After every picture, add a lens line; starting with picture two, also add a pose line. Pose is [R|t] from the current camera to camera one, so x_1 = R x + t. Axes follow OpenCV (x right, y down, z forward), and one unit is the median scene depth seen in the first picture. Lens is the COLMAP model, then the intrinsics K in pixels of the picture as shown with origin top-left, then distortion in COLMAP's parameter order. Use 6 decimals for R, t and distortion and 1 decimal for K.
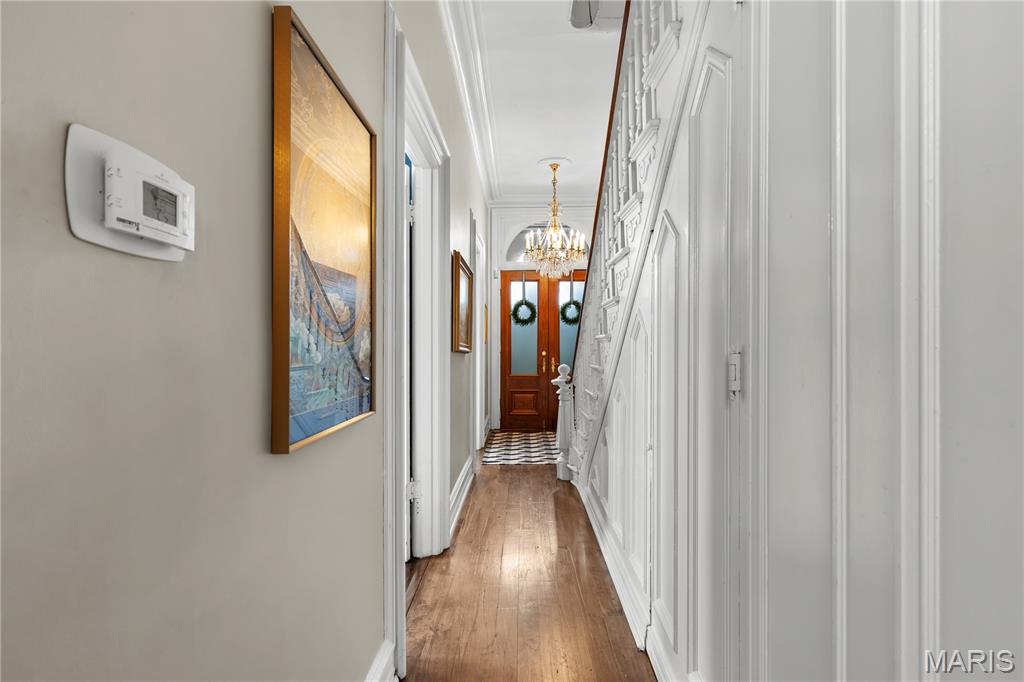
lens RADIAL K [[520.3, 0, 512.0], [0, 520.3, 340.3], [0, 0, 1]] dist [0.002023, 0.000274]
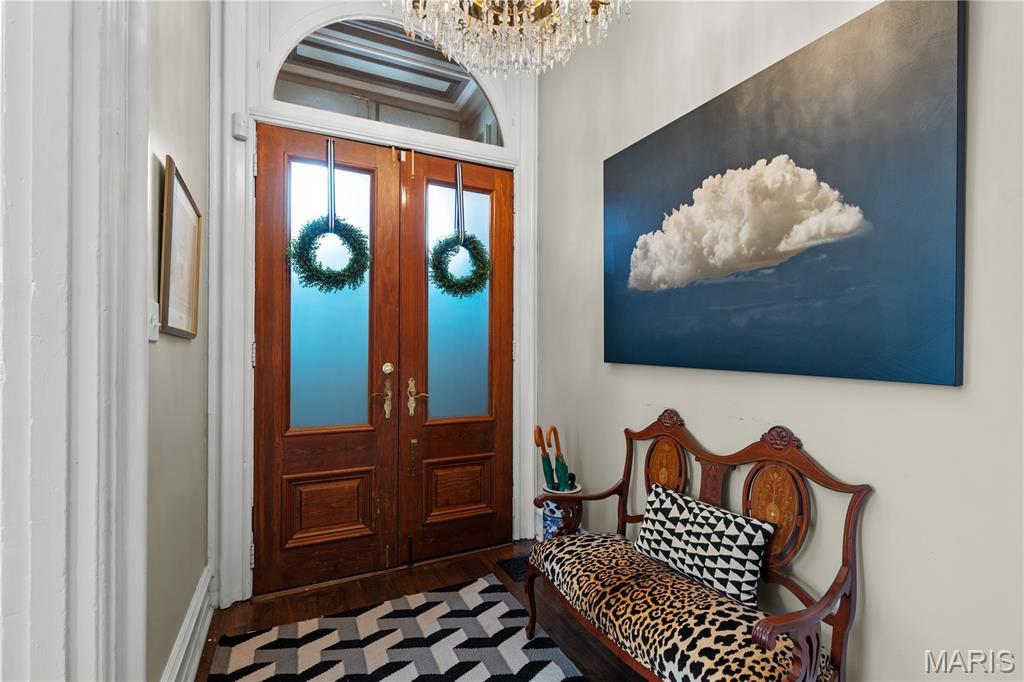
lens RADIAL K [[460.1, 0, 522.7], [0, 460.1, 339.0], [0, 0, 1]] dist [-0.008753, -0.000424]
pose [[0.889658, 0.005119, 0.456599, -0.003249], [-0.008497, 0.999950, 0.005345, 0.001673], [-0.456549, -0.008635, 0.889656, 0.661469]]
